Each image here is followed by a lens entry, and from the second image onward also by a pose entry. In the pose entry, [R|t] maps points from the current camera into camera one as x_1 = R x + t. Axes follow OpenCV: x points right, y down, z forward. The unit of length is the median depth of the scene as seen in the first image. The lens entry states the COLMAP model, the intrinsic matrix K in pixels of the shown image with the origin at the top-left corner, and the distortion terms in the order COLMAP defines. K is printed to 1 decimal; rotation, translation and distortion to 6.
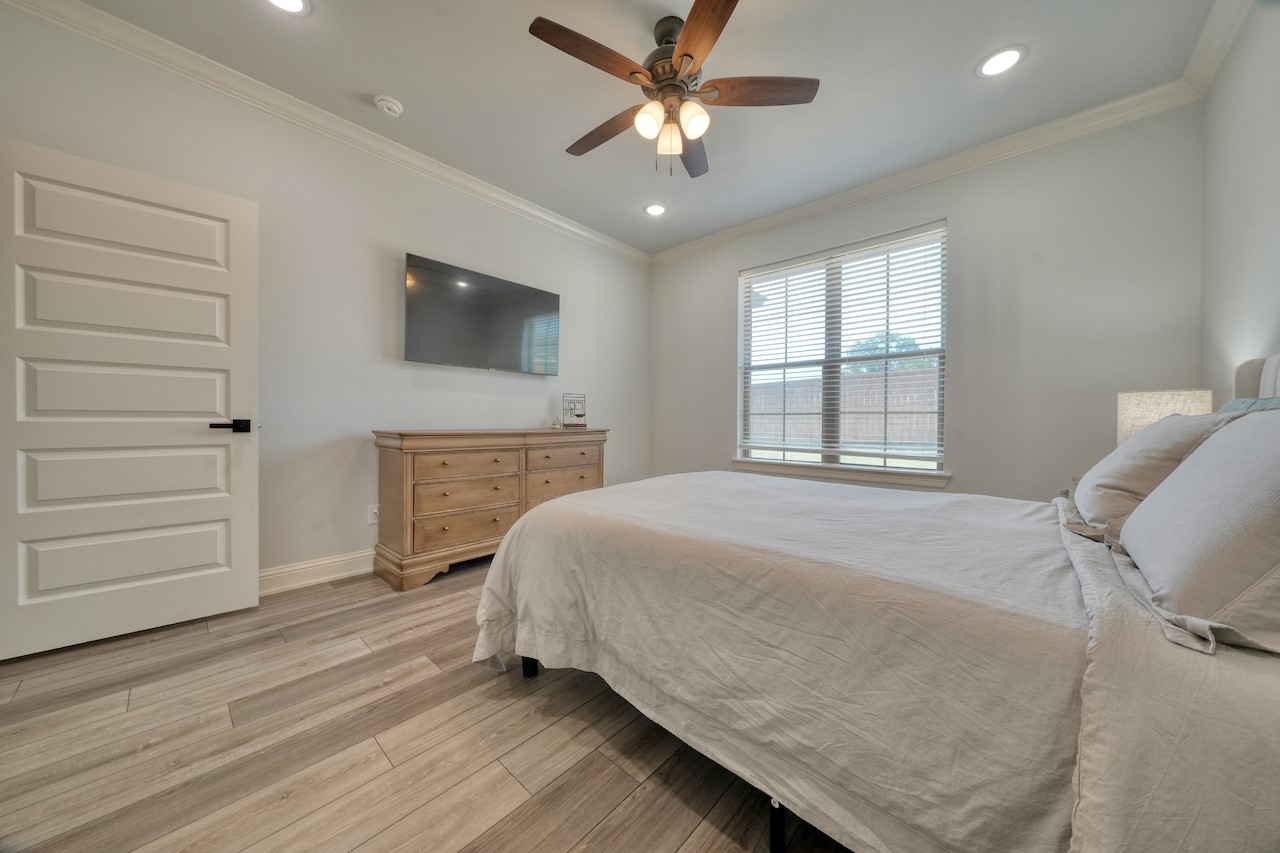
lens RADIAL K [[430.7, 0, 643.6], [0, 430.7, 427.6], [0, 0, 1]] dist [-0.003281, 0.000991]
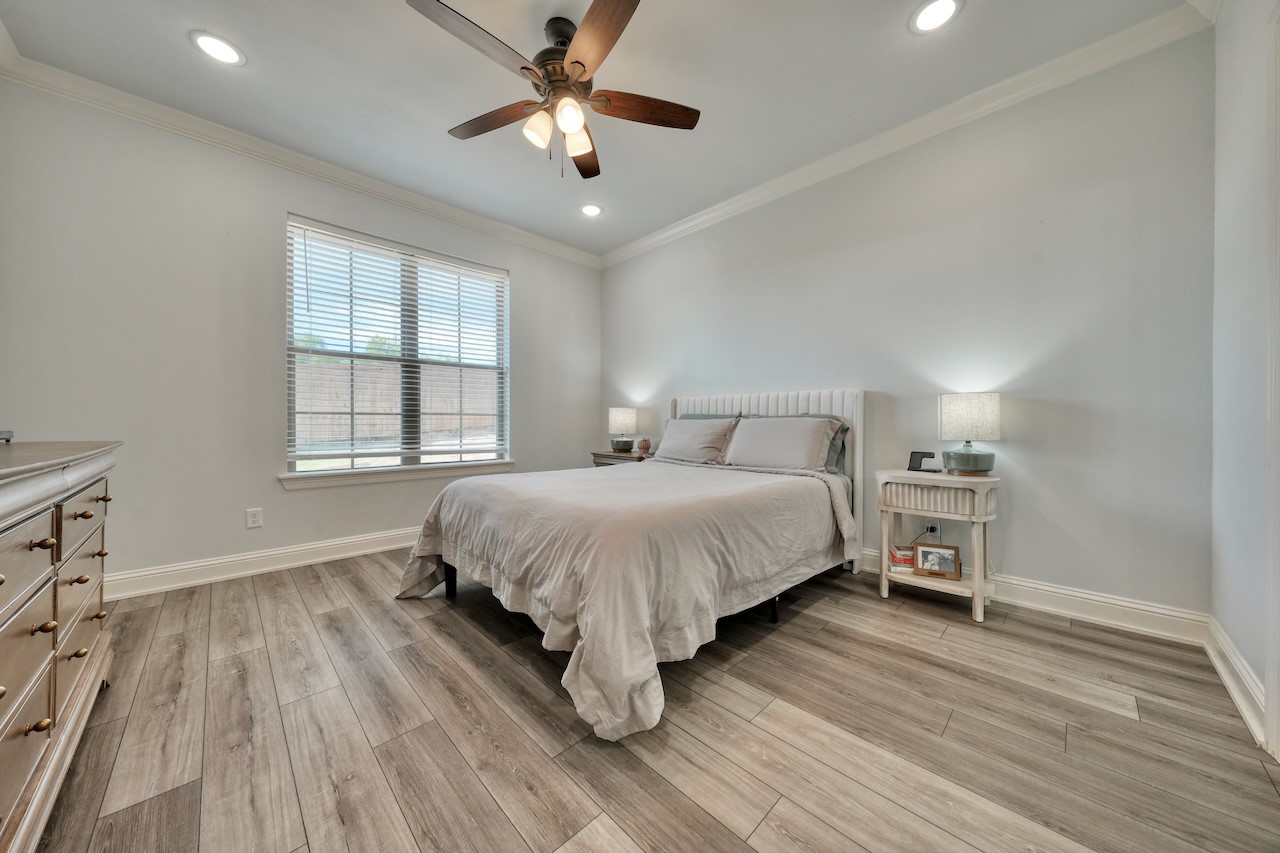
lens RADIAL K [[430.7, 0, 640.2], [0, 430.7, 430.3], [0, 0, 1]] dist [-0.003281, 0.000991]
pose [[0.064845, -0.024343, 0.997598, -0.580064], [0.016110, 0.999598, 0.023344, -0.011420], [-0.997765, 0.014558, 0.065211, 0.473167]]
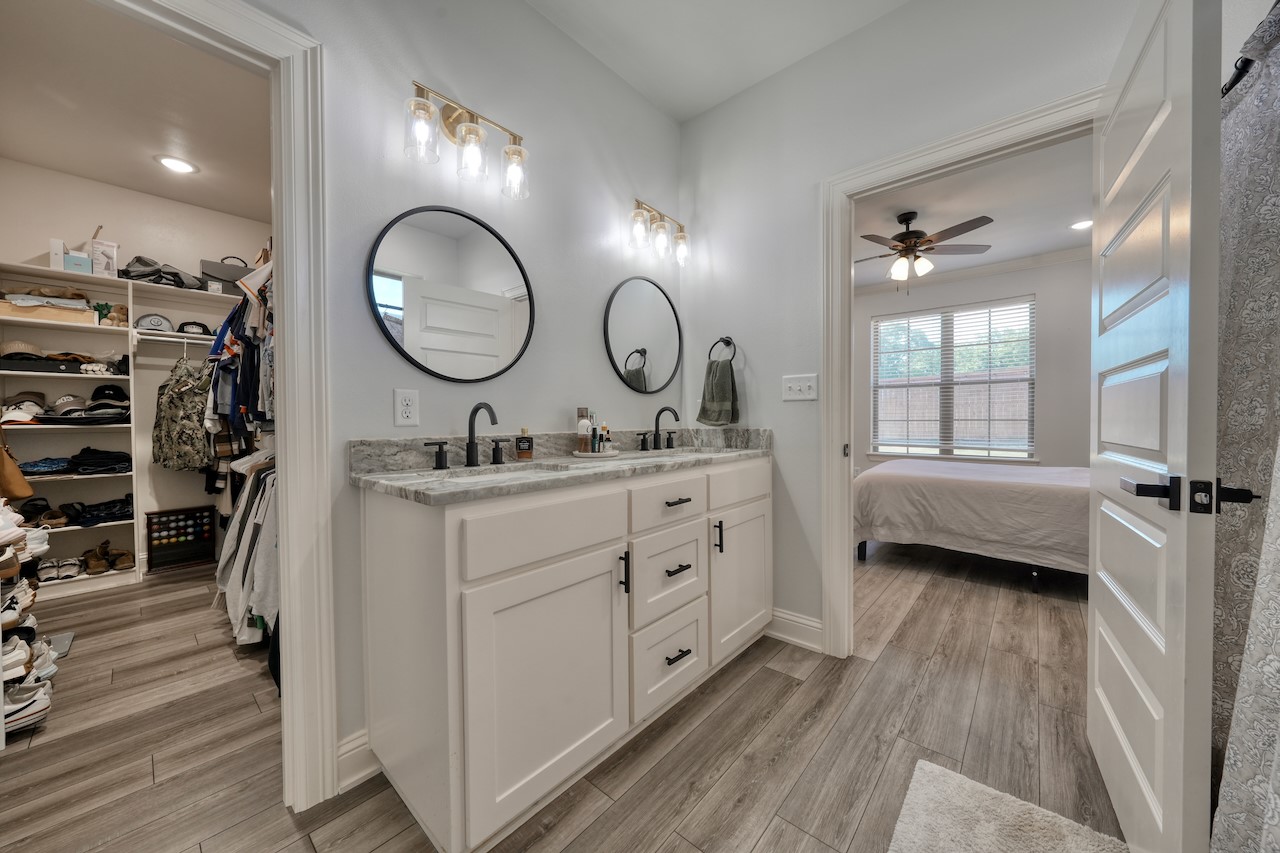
lens RADIAL K [[458.5, 0, 637.6], [0, 458.5, 426.7], [0, 0, 1]] dist [-0.003320, 0.000242]
pose [[0.999880, -0.011934, 0.009856, -0.691844], [0.011891, 0.999920, 0.004401, -0.033655], [-0.009908, -0.004283, 0.999942, -0.582299]]
